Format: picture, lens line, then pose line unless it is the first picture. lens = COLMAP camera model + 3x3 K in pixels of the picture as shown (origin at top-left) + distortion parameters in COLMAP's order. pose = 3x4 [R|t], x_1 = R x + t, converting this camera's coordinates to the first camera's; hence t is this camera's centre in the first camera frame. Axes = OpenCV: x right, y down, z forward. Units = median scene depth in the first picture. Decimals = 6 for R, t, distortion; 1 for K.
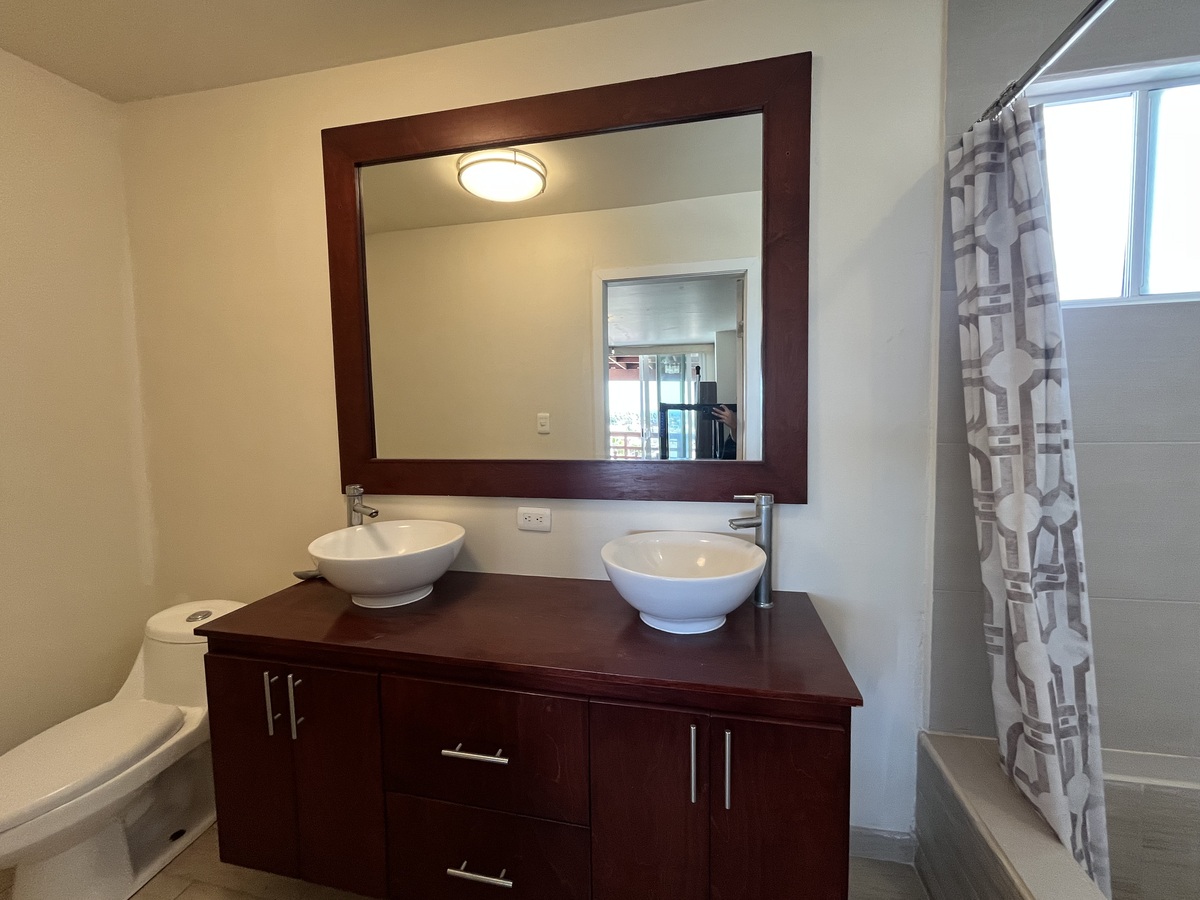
lens RADIAL K [[490.1, 0, 601.2], [0, 490.1, 445.7], [0, 0, 1]] dist [-0.001202, -0.000668]
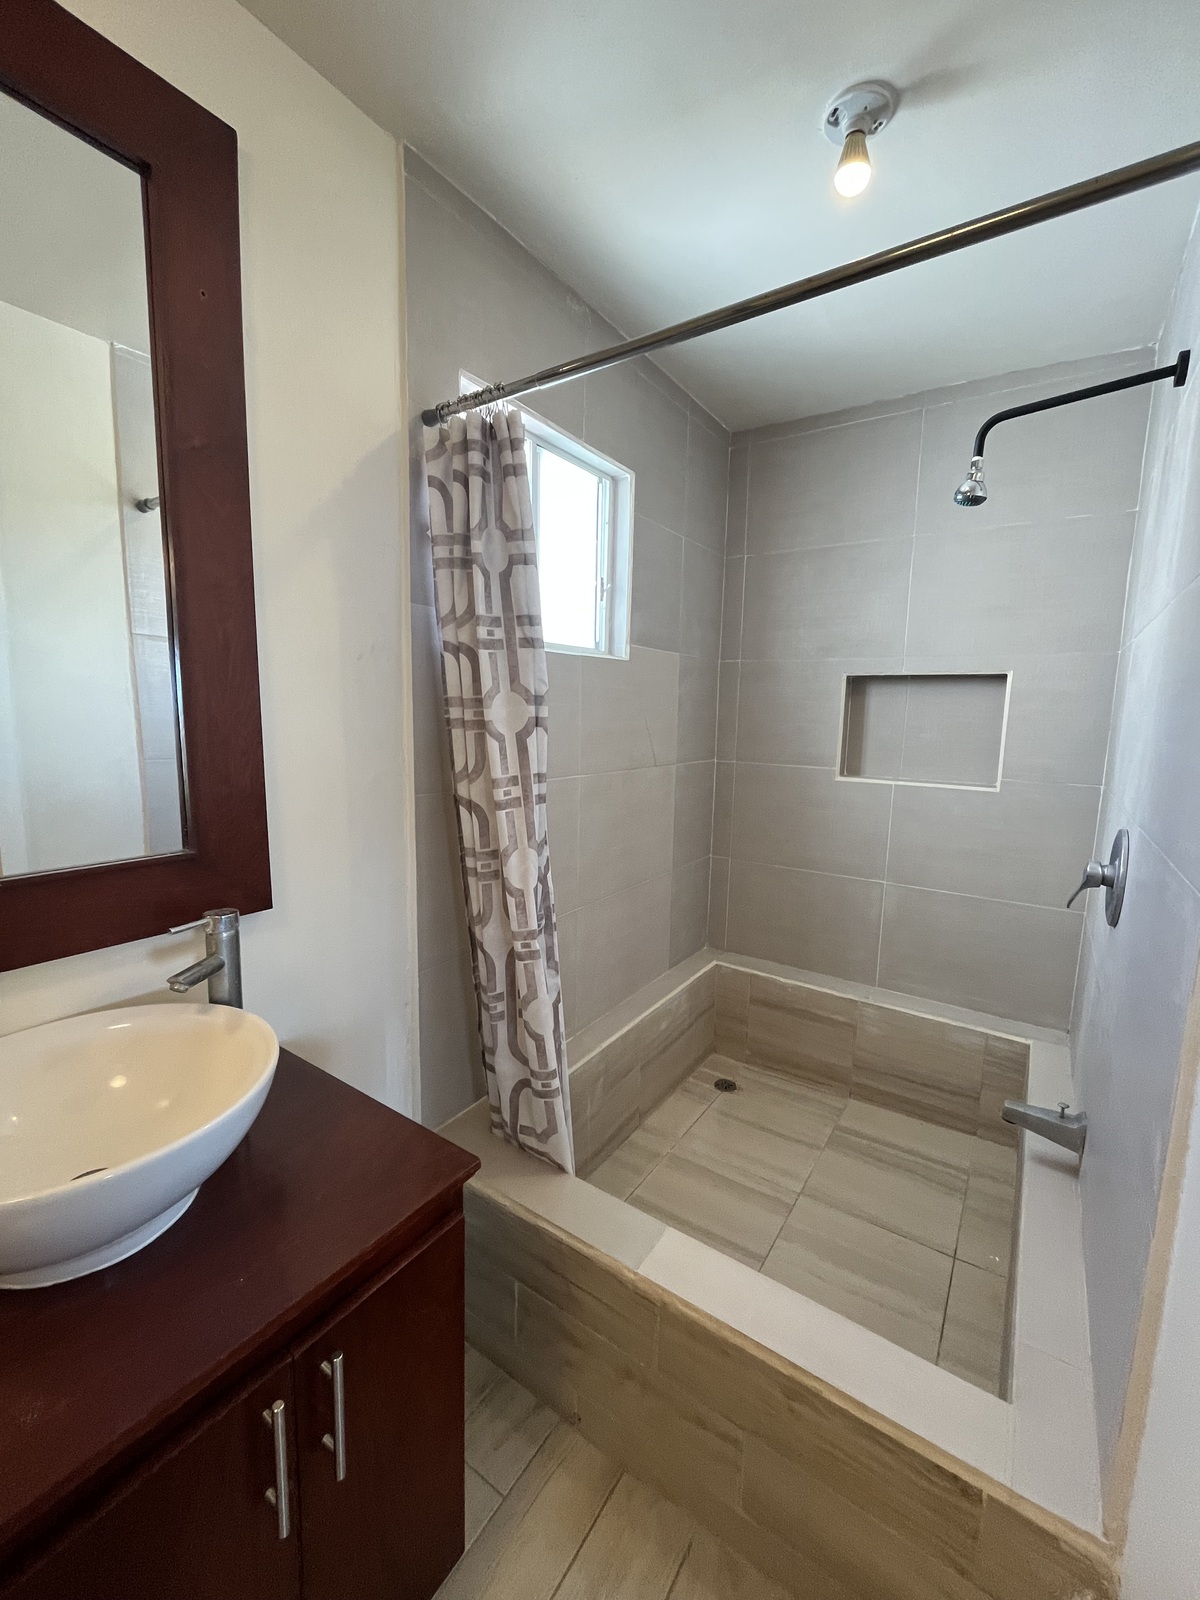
lens RADIAL K [[653.5, 0, 598.8], [0, 653.5, 801.0], [0, 0, 1]] dist [-0.001202, -0.000668]
pose [[0.376905, -0.102444, 0.920569, -0.230337], [0.036149, 0.994735, 0.095897, -0.106274], [-0.925546, -0.002866, 0.378624, 0.387119]]
